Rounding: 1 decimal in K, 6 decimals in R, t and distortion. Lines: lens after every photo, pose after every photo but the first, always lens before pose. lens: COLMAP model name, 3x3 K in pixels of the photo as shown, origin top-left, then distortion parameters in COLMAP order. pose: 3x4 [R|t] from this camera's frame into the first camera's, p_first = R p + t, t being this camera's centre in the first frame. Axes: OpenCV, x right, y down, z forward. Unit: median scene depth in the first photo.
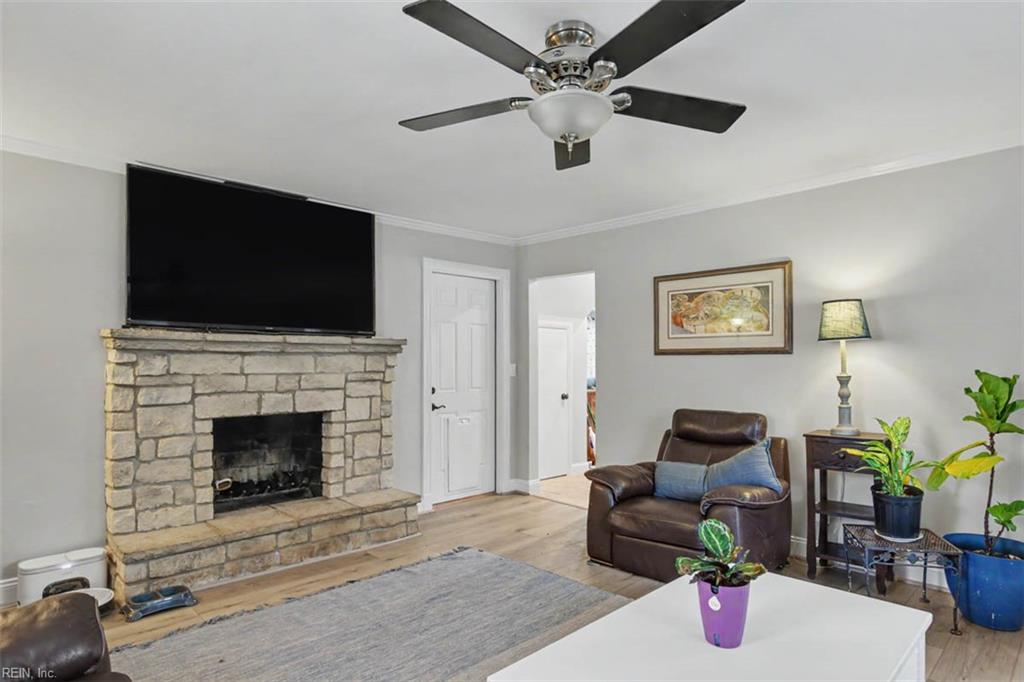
lens RADIAL K [[591.3, 0, 510.4], [0, 591.3, 351.4], [0, 0, 1]] dist [-0.005782, -0.000281]
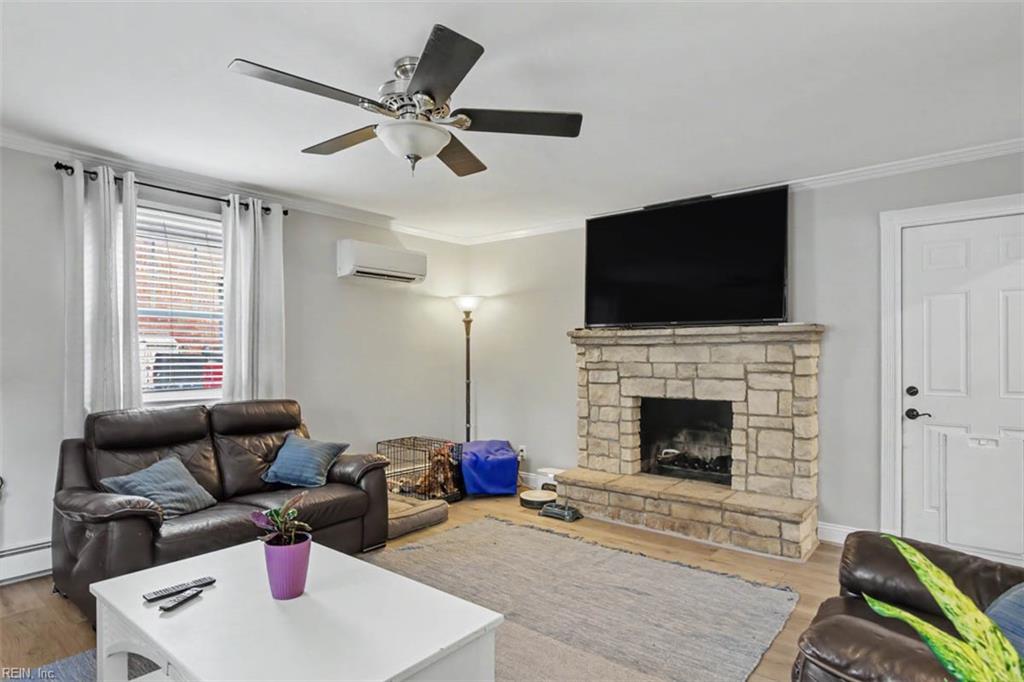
lens RADIAL K [[566.0, 0, 509.9], [0, 566.0, 342.9], [0, 0, 1]] dist [-0.019451, 0.000796]
pose [[0.089814, -0.021060, -0.995736, 0.655845], [0.019242, 0.999626, -0.019407, 0.014718], [0.995773, -0.017417, 0.090186, 0.588462]]
